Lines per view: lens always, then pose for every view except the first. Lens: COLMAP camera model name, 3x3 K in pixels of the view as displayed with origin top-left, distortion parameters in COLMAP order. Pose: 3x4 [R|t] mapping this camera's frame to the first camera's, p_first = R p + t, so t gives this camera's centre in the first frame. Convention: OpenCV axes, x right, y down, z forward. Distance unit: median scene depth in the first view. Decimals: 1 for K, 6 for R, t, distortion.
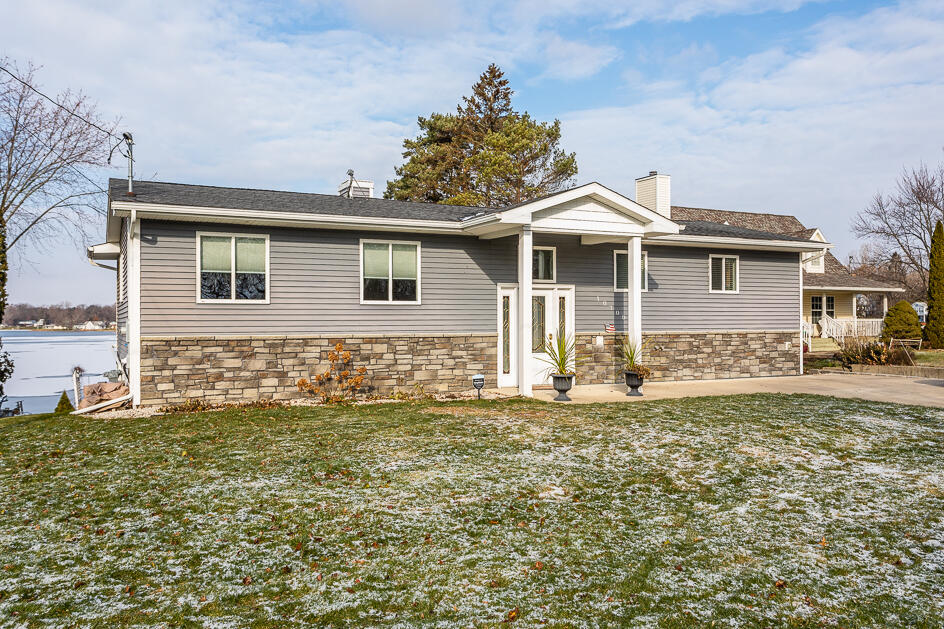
lens RADIAL K [[759.7, 0, 478.4], [0, 759.7, 314.4], [0, 0, 1]] dist [0.005793, -0.000135]
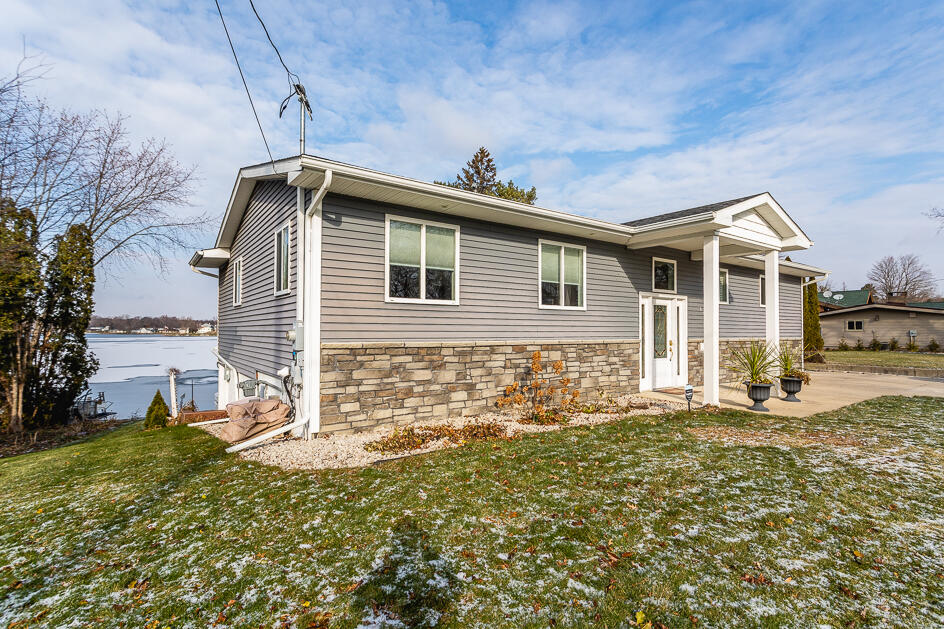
lens RADIAL K [[454.1, 0, 478.5], [0, 454.1, 318.5], [0, 0, 1]] dist [-0.001072, 0.003857]
pose [[0.986627, 0.012608, 0.162505, -0.297272], [-0.009900, 0.999798, -0.017466, 0.008586], [-0.162693, 0.015623, 0.986553, 0.428246]]
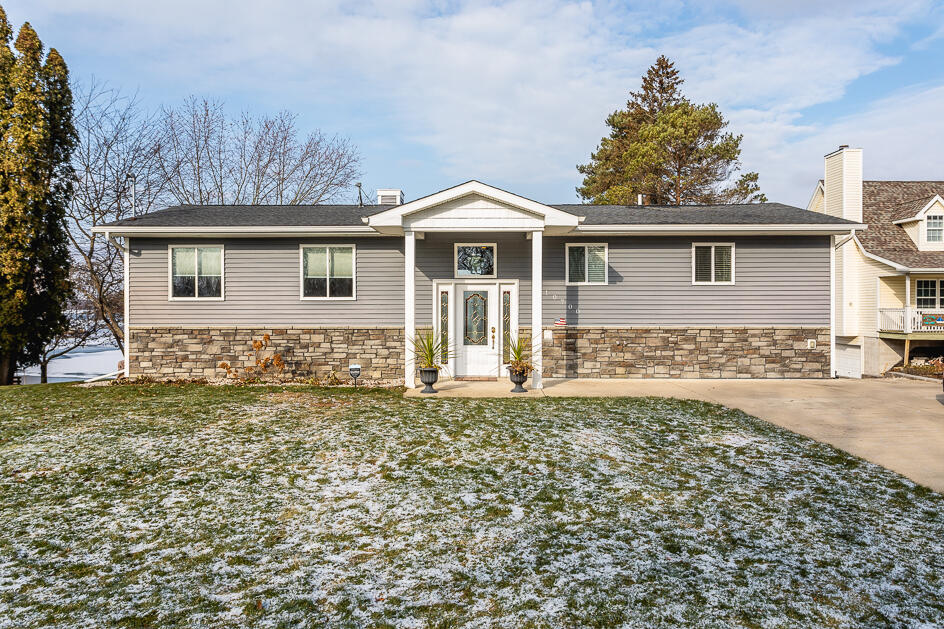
lens RADIAL K [[699.4, 0, 490.0], [0, 699.4, 300.1], [0, 0, 1]] dist [-0.003061, 0.000703]
pose [[0.896145, -0.000962, -0.443761, 0.542937], [0.002216, 0.999995, 0.002308, -0.014368], [0.443757, -0.003052, 0.896142, 0.153479]]
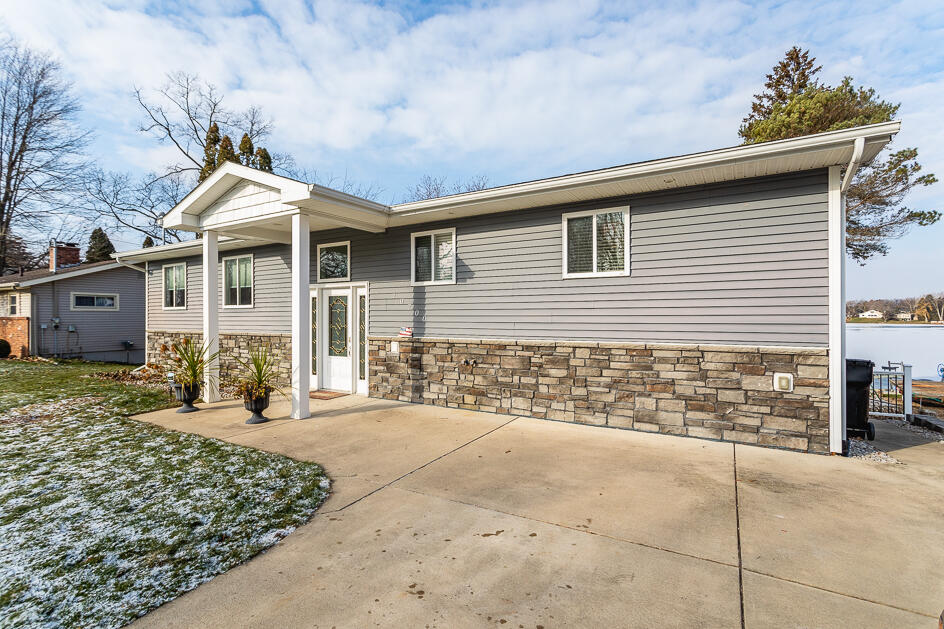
lens RADIAL K [[454.1, 0, 479.1], [0, 454.1, 312.5], [0, 0, 1]] dist [-0.001072, 0.003857]
pose [[0.541993, -0.006793, -0.840356, 0.672988], [0.008243, 0.999962, -0.002766, -0.000736], [0.840343, -0.005428, 0.542029, 0.881529]]
